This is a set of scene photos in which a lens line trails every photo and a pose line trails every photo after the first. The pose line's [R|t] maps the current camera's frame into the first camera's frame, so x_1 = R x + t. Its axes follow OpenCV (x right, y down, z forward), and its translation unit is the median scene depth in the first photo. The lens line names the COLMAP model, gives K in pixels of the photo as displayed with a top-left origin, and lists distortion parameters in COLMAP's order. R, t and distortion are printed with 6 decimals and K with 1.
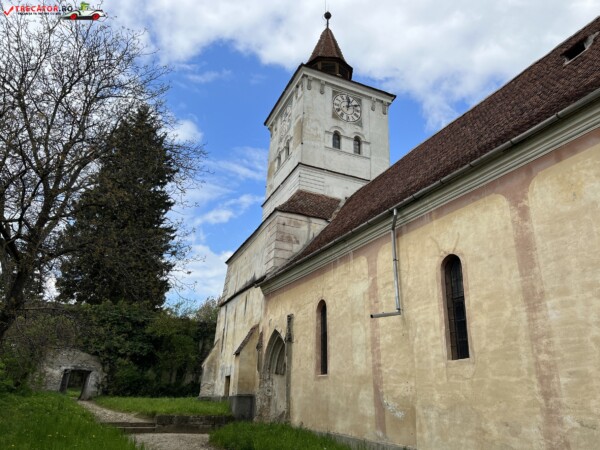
lens RADIAL K [[447.4, 0, 304.1], [0, 447.4, 220.0], [0, 0, 1]] dist [0.074324, -0.080369]
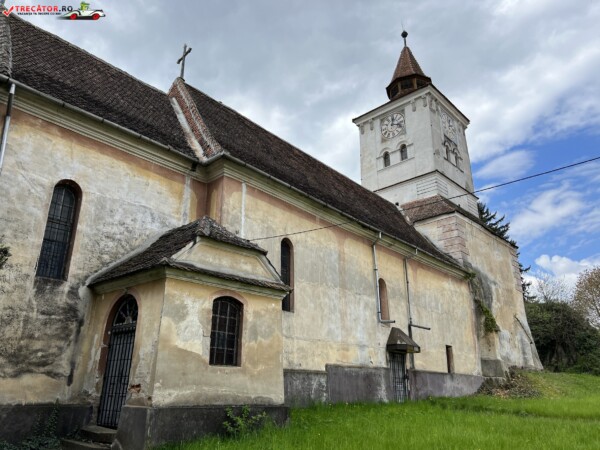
lens RADIAL K [[447.4, 0, 298.9], [0, 447.4, 224.0], [0, 0, 1]] dist [0.074324, -0.080369]
pose [[0.381451, -0.342714, -0.858512, 0.956892], [0.358319, 0.910941, -0.204436, 0.146153], [0.852117, -0.229639, 0.470280, 0.168892]]
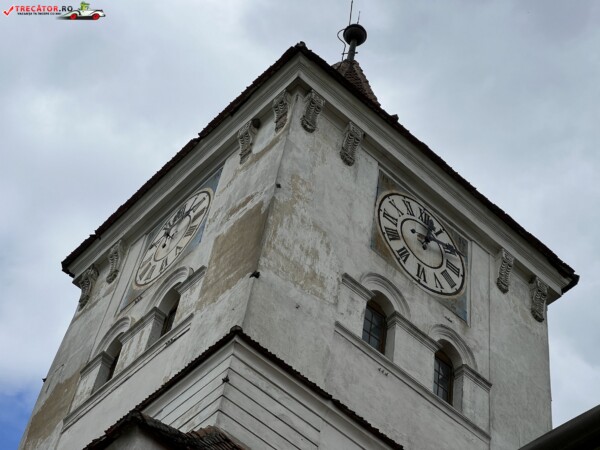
lens RADIAL K [[1329.8, 0, 306.4], [0, 1329.8, 222.7], [0, 0, 1]] dist [0.146986, 0.000000]
pose [[0.949241, 0.289579, 0.122824, -0.068958], [-0.197527, 0.852653, -0.483700, 0.133515], [-0.244796, 0.434886, 0.866573, 0.341514]]
